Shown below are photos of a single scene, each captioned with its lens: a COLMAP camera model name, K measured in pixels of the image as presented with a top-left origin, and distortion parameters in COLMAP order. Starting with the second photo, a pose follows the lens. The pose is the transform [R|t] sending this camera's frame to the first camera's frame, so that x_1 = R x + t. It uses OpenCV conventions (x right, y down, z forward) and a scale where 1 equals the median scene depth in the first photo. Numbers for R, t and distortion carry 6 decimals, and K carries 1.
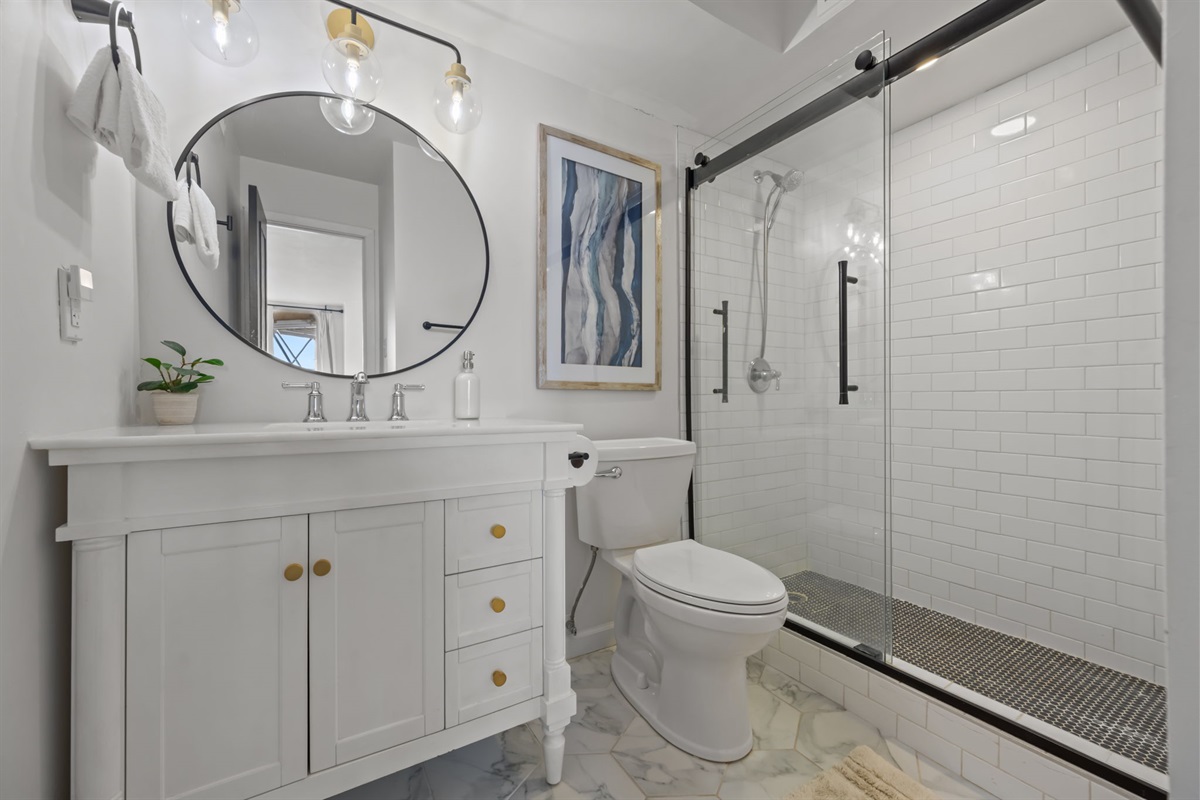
lens RADIAL K [[475.4, 0, 596.0], [0, 475.4, 398.8], [0, 0, 1]] dist [-0.000119, -0.000262]
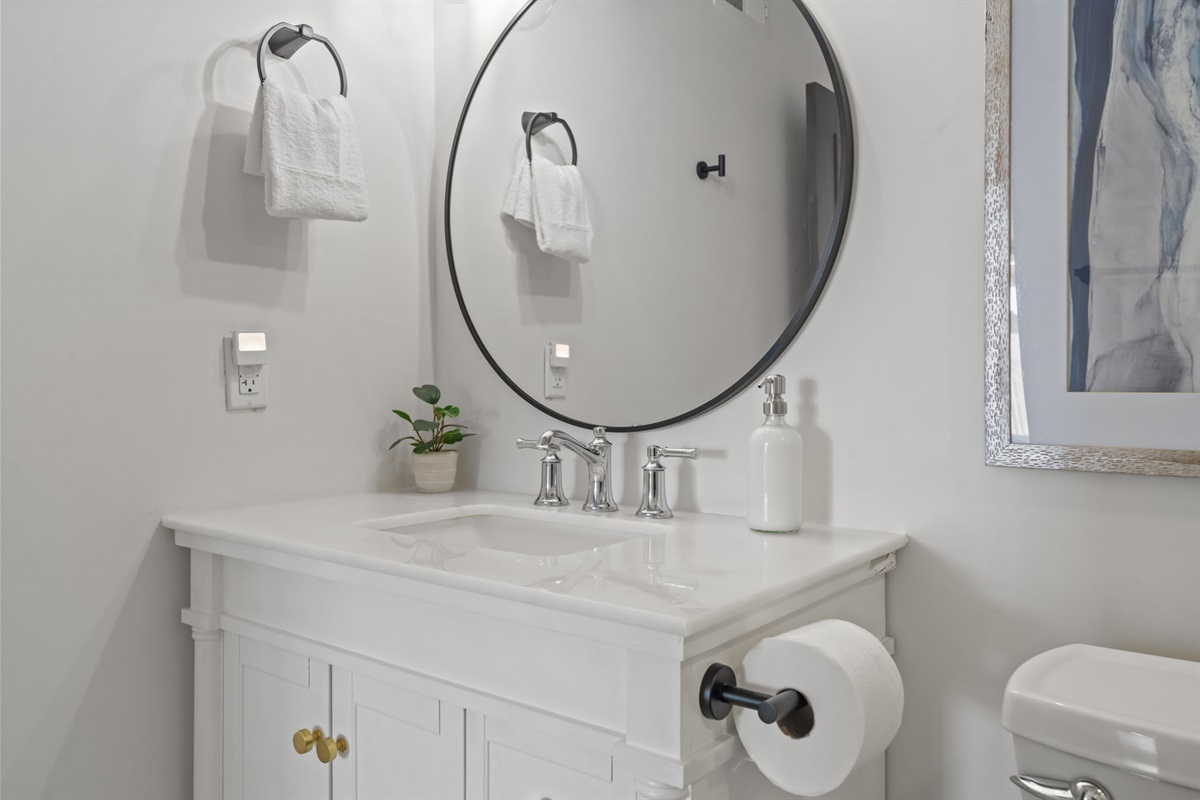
lens RADIAL K [[917.2, 0, 598.5], [0, 917.2, 397.5], [0, 0, 1]] dist [0.015087, 0.002230]
pose [[0.368697, 0.005138, -0.929536, 0.534979], [0.000468, 0.999984, 0.005713, -0.099215], [0.929550, -0.002541, 0.368688, 0.622591]]
